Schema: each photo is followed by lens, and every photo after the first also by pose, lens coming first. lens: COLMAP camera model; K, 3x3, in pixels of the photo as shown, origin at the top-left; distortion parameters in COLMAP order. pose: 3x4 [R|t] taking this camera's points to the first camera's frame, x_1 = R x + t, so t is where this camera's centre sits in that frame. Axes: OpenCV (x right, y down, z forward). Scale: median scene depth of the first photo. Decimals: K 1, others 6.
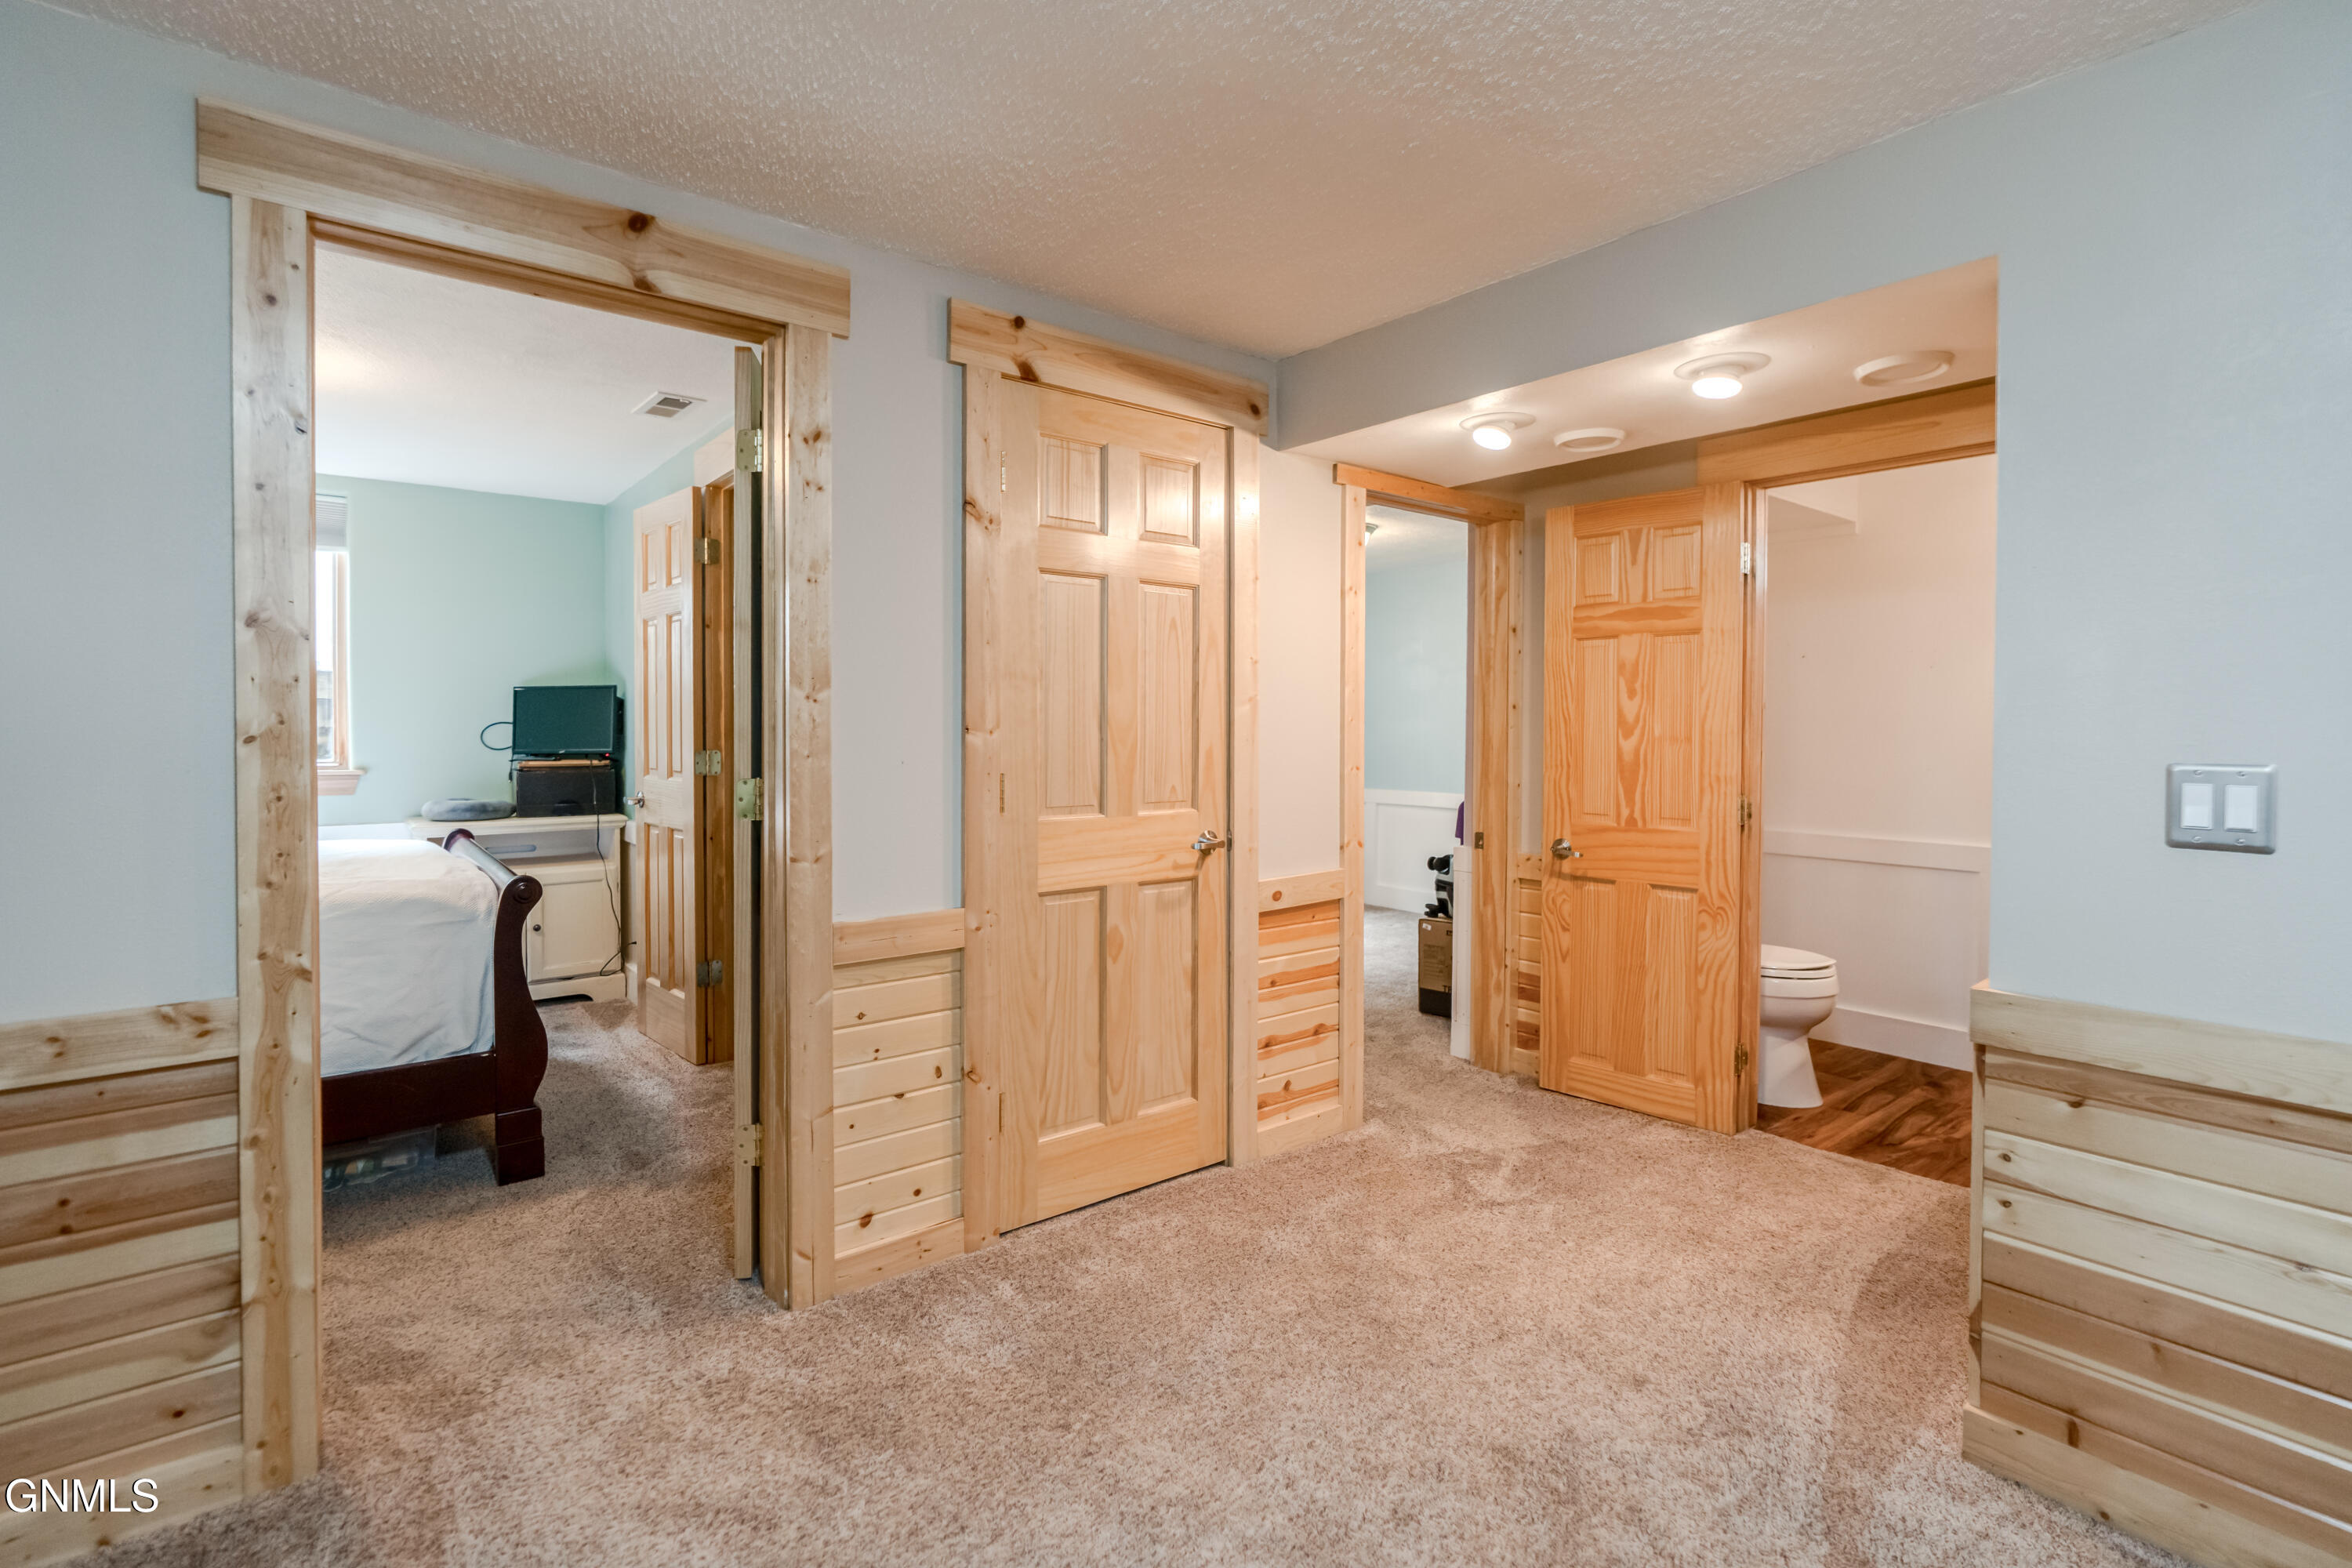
lens RADIAL K [[1088.4, 0, 1161.1], [0, 1088.4, 728.3], [0, 0, 1]] dist [0.000622, 0.000940]
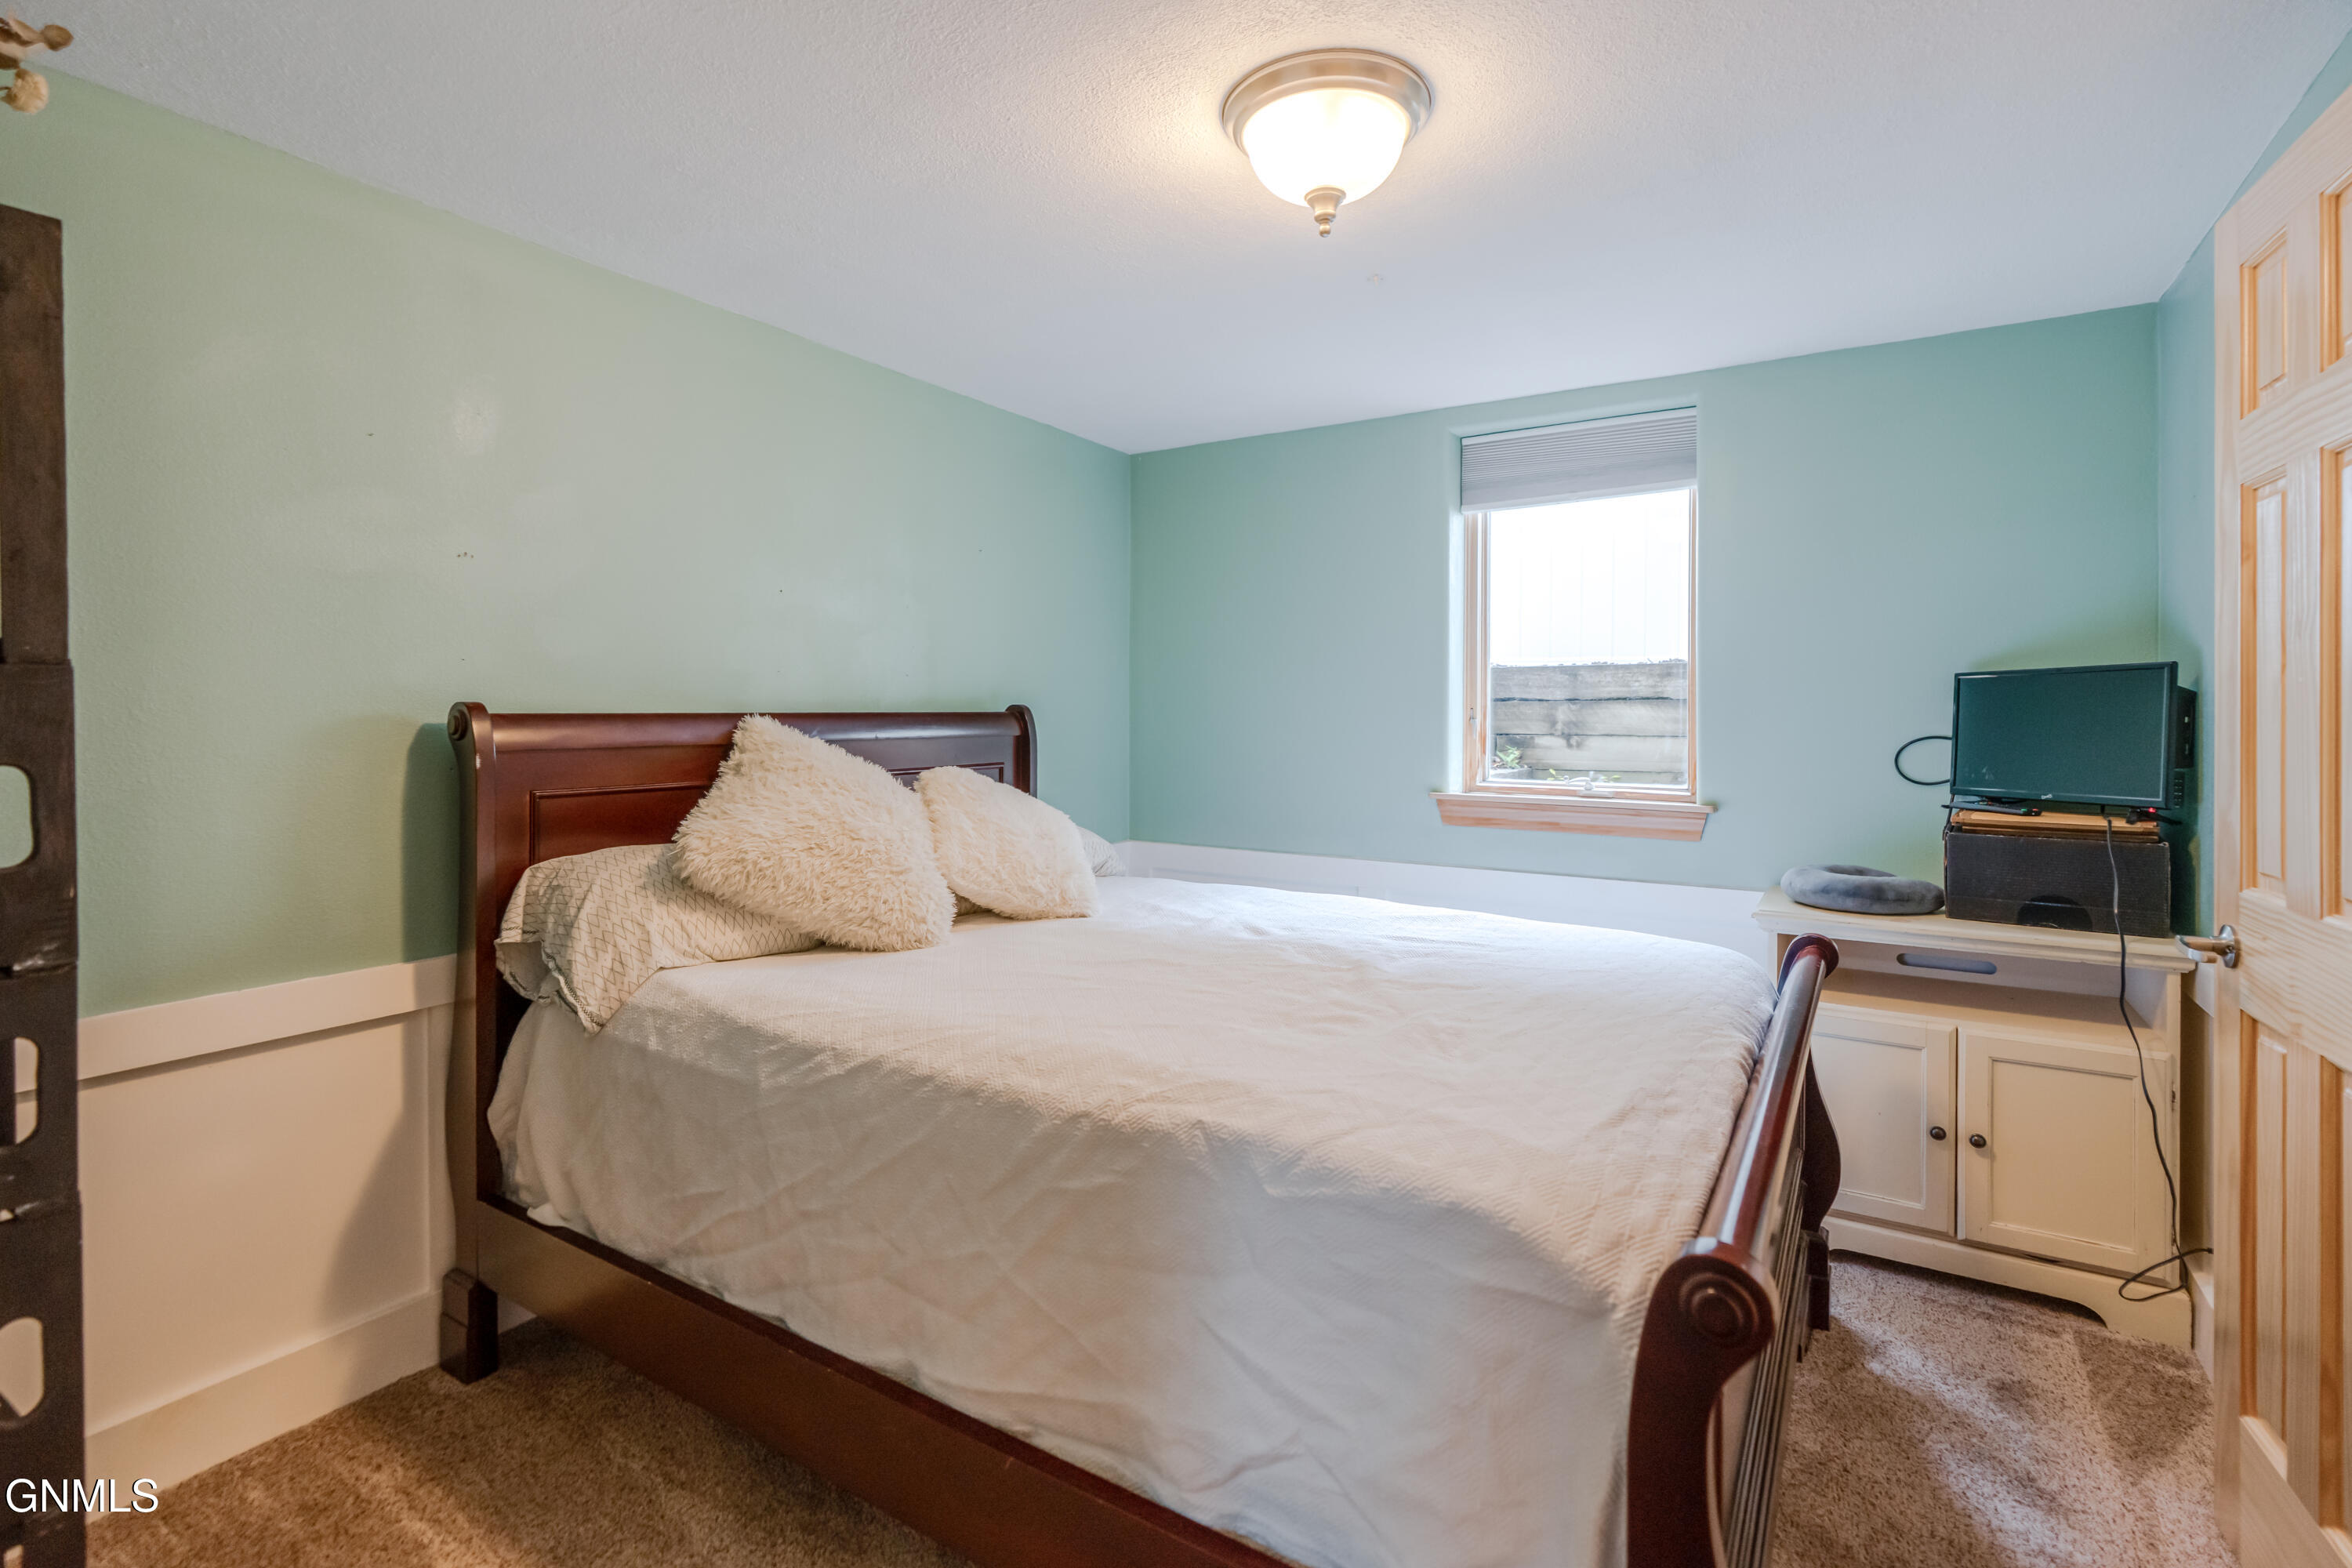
lens RADIAL K [[1088.4, 0, 1161.1], [0, 1088.4, 728.3], [0, 0, 1]] dist [0.000622, 0.000940]
pose [[0.320025, 0.011760, -0.947336, -0.199780], [-0.004863, 0.999930, 0.010770, -0.014057], [0.947397, 0.001160, 0.320060, 0.443203]]
